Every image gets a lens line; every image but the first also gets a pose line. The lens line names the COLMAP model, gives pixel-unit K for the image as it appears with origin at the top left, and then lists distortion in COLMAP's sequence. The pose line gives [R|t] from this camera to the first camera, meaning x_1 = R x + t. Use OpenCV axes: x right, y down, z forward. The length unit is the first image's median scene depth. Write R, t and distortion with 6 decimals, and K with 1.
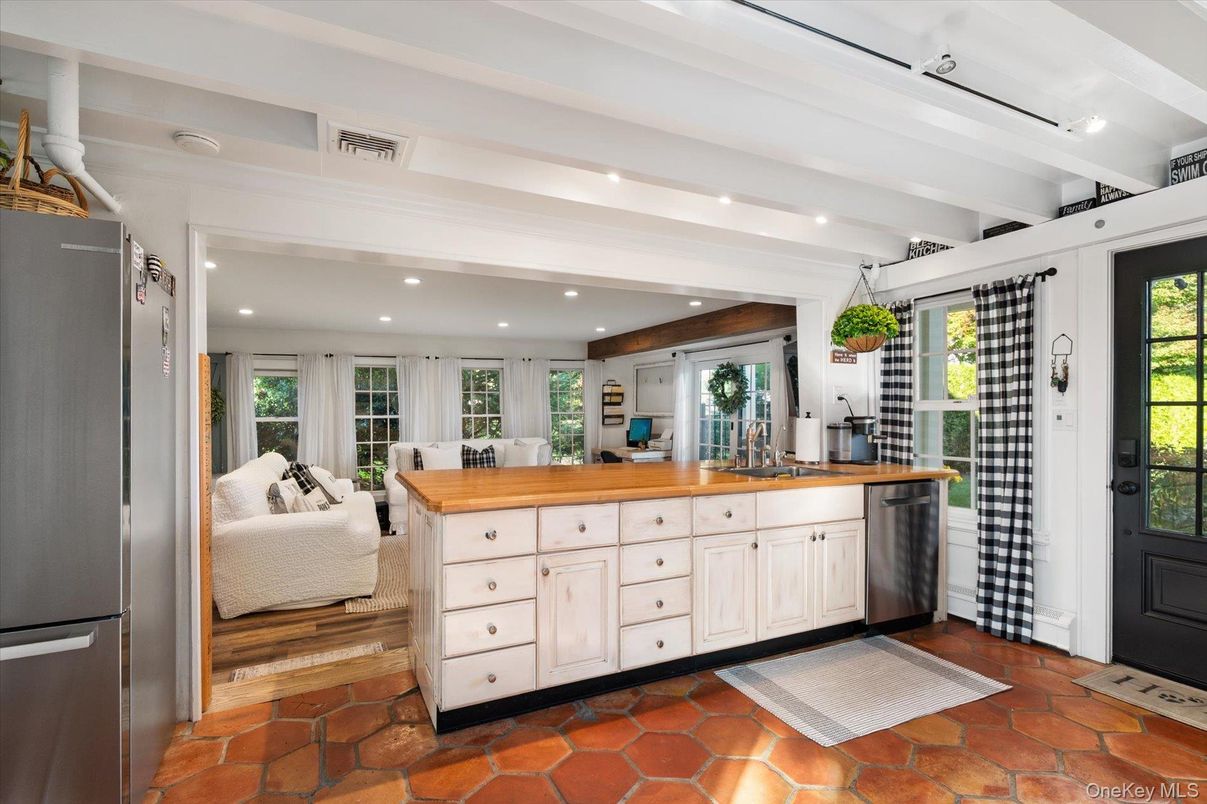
lens RADIAL K [[581.3, 0, 606.1], [0, 581.3, 411.1], [0, 0, 1]] dist [0.001257, 0.000724]
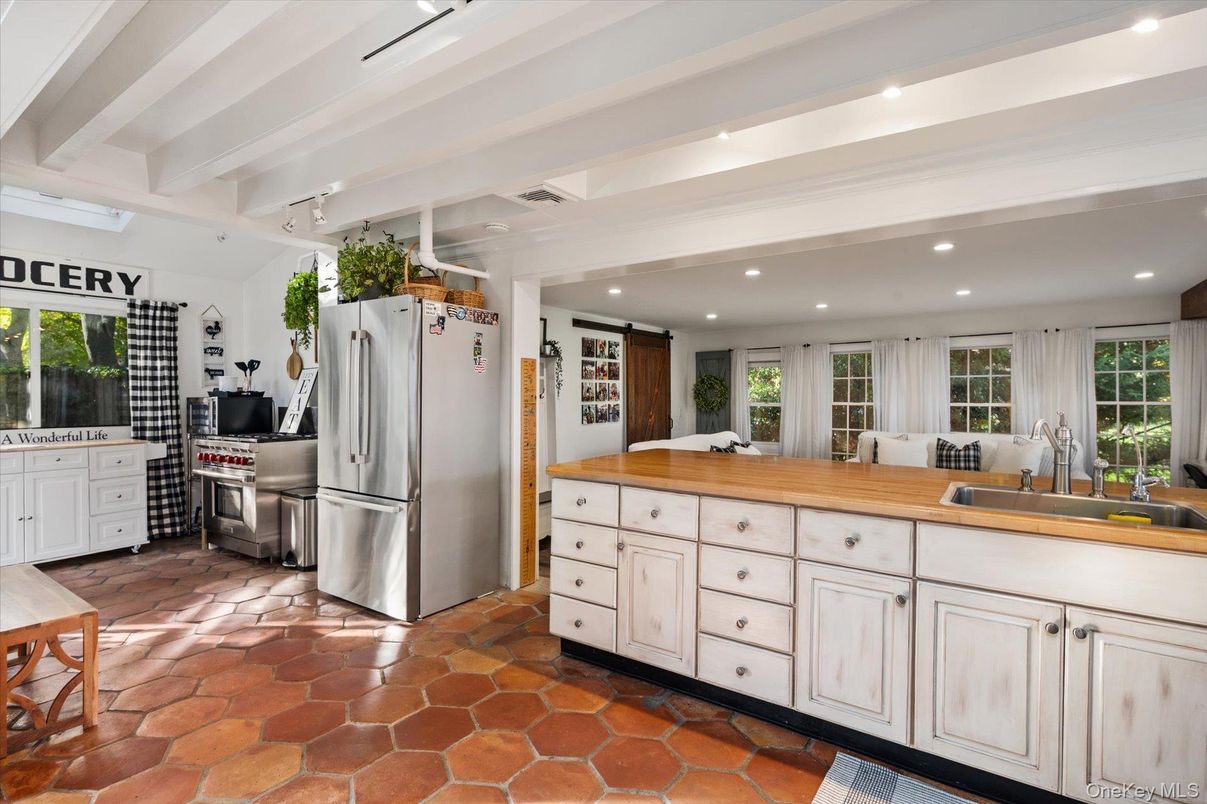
lens RADIAL K [[585.5, 0, 603.5], [0, 585.5, 402.0], [0, 0, 1]] dist [-0.000591, 0.000306]
pose [[0.478266, 0.012093, -0.878132, 0.753137], [-0.008352, 0.999923, 0.009222, 0.002395], [0.878175, 0.002924, 0.478330, 0.422287]]
